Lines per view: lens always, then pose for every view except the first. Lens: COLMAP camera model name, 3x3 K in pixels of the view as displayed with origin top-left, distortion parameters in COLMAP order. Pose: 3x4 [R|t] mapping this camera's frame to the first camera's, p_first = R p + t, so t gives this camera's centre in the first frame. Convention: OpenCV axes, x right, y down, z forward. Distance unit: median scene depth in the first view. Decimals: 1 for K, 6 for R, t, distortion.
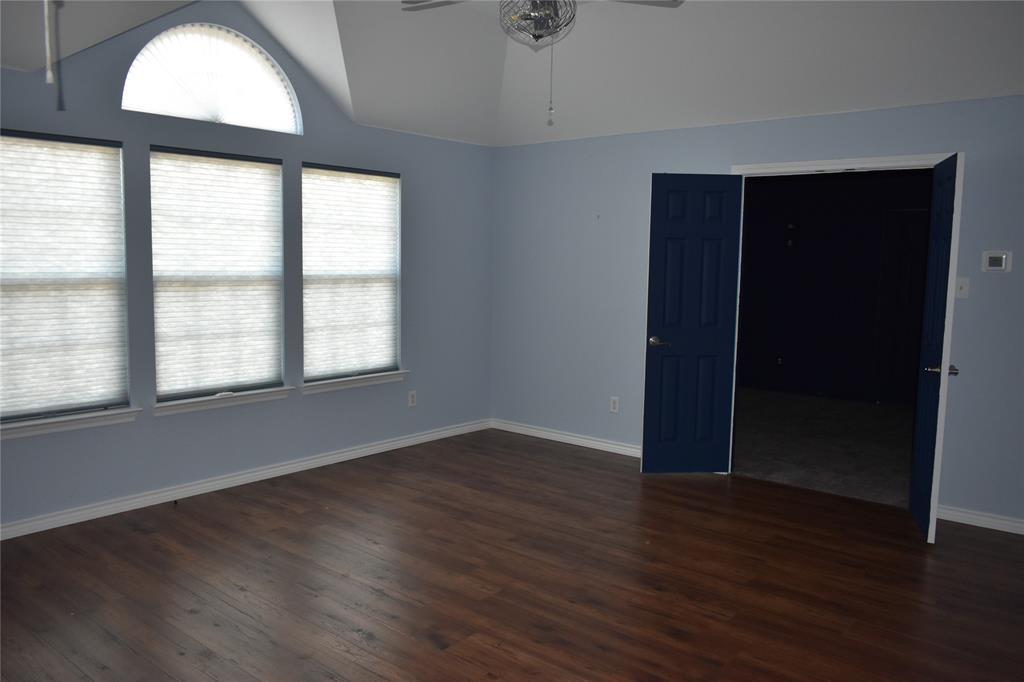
lens RADIAL K [[787.3, 0, 509.6], [0, 787.3, 346.4], [0, 0, 1]] dist [-0.005266, -0.003632]
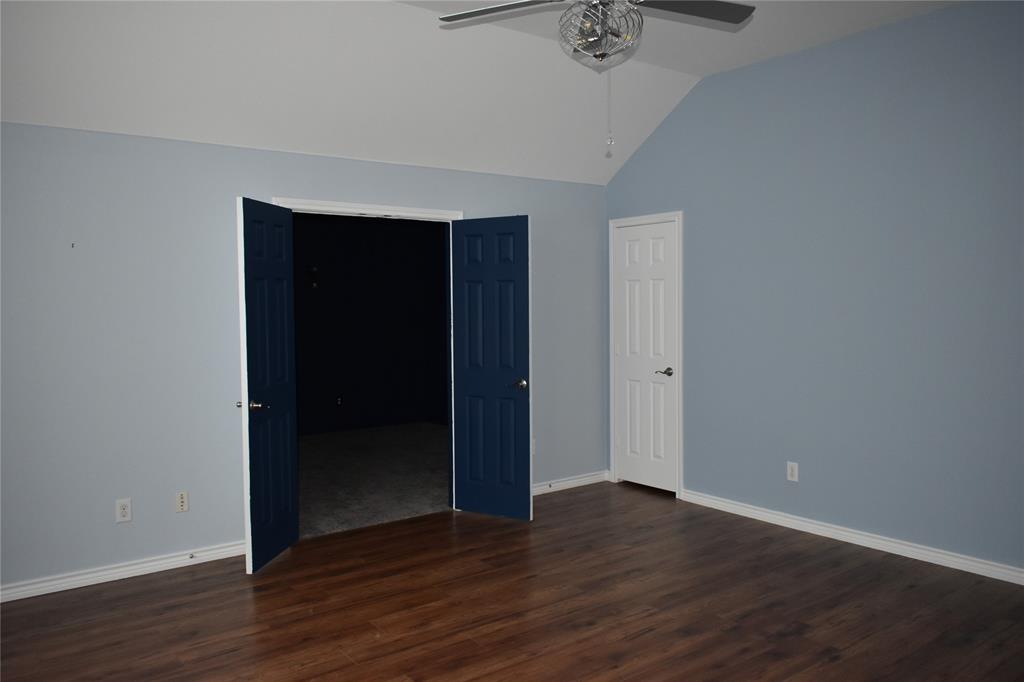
lens RADIAL K [[787.3, 0, 505.5], [0, 787.3, 337.0], [0, 0, 1]] dist [-0.005266, -0.003632]
pose [[0.225086, -0.064577, 0.972197, -0.616872], [0.125278, 0.991437, 0.036851, -0.084006], [-0.966251, 0.113500, 0.231248, 0.644801]]
